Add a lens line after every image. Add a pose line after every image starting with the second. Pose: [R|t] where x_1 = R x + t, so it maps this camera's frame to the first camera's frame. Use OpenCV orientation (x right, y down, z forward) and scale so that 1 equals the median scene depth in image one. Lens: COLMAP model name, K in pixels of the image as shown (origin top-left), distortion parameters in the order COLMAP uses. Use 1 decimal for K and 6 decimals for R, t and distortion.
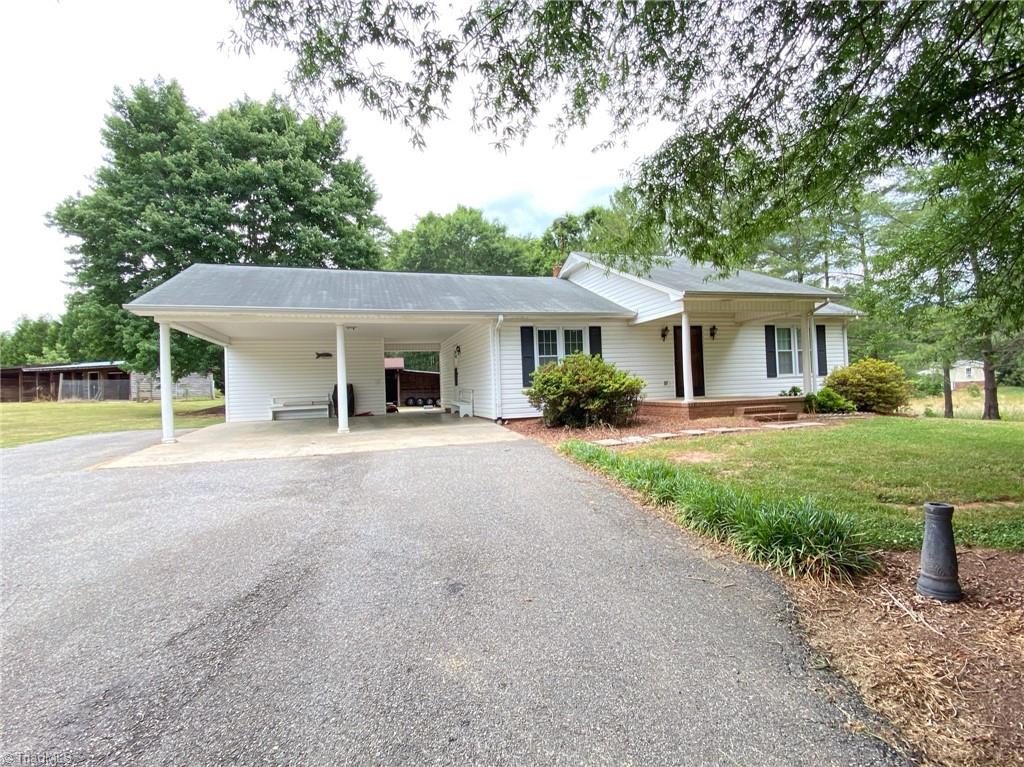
lens RADIAL K [[511.2, 0, 508.6], [0, 511.2, 380.2], [0, 0, 1]] dist [-0.000914, -0.002977]
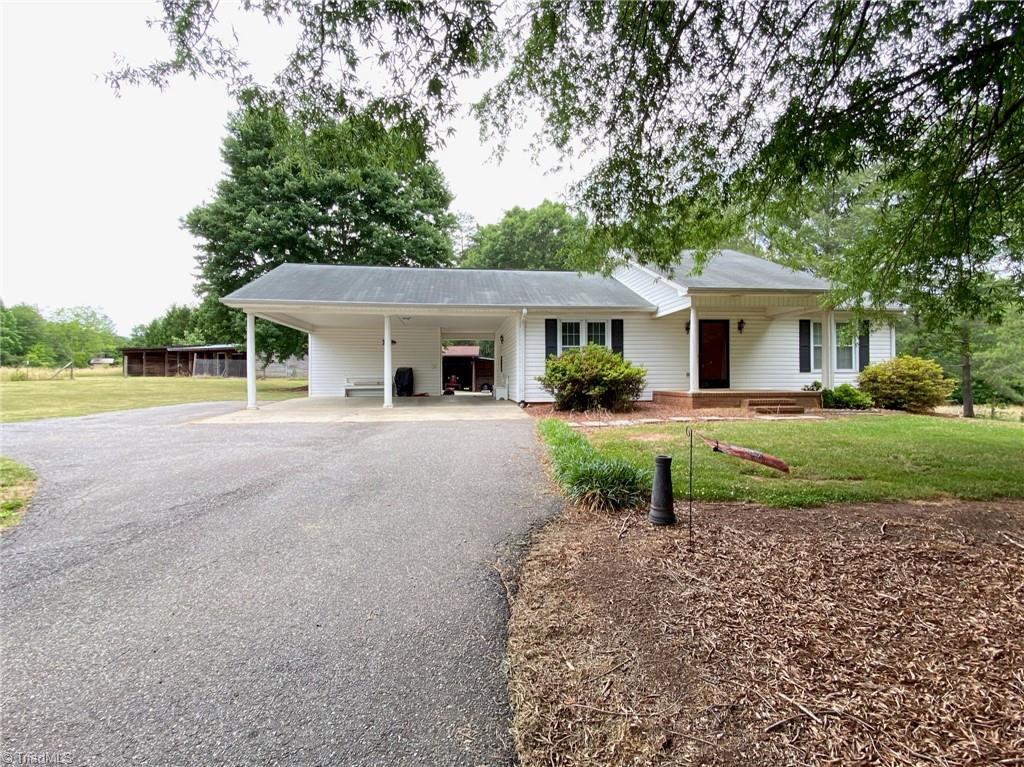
lens RADIAL K [[511.2, 0, 516.8], [0, 511.2, 382.6], [0, 0, 1]] dist [-0.000914, -0.002977]
pose [[0.984635, 0.032388, -0.171596, 0.136456], [-0.028137, 0.999235, 0.027147, 0.003238], [0.172344, -0.021901, 0.984793, -0.085421]]
